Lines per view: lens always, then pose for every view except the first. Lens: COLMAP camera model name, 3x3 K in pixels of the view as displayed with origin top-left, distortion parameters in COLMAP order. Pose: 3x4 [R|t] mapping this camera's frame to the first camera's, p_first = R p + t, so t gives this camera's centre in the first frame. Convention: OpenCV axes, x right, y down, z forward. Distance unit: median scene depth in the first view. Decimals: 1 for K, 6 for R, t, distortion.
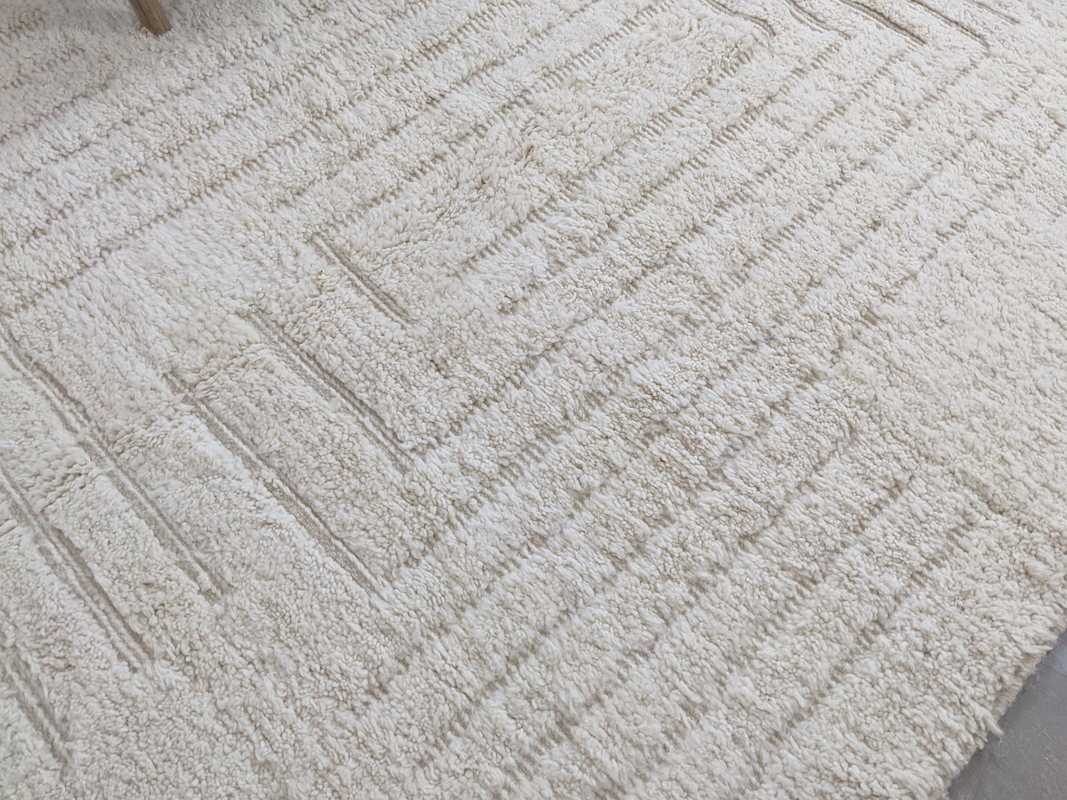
lens RADIAL K [[1166.1, 0, 533.5], [0, 1166.1, 400.0], [0, 0, 1]] dist [0.111964, -0.285288]
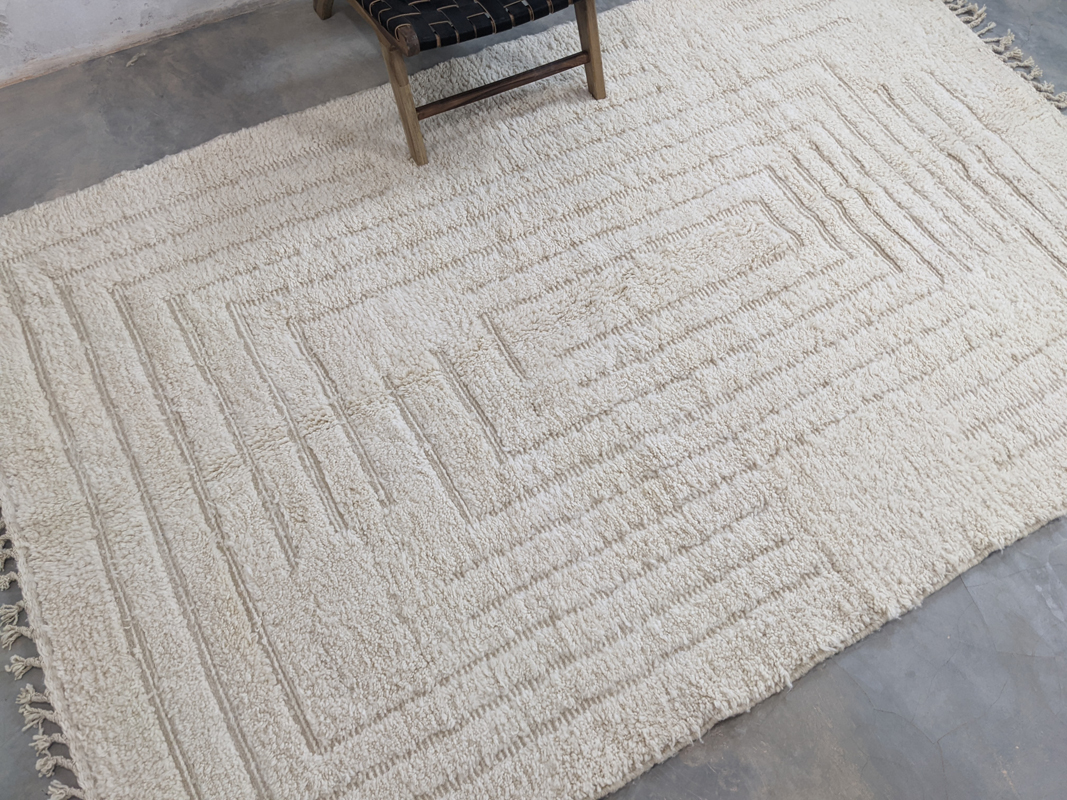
lens RADIAL K [[1166.1, 0, 533.5], [0, 1166.1, 400.0], [0, 0, 1]] dist [0.111964, -0.285288]
pose [[0.966863, 0.232361, -0.105759, 0.094811], [-0.234385, 0.972119, -0.006955, -0.028486], [0.101194, 0.031513, 0.994367, -0.705389]]
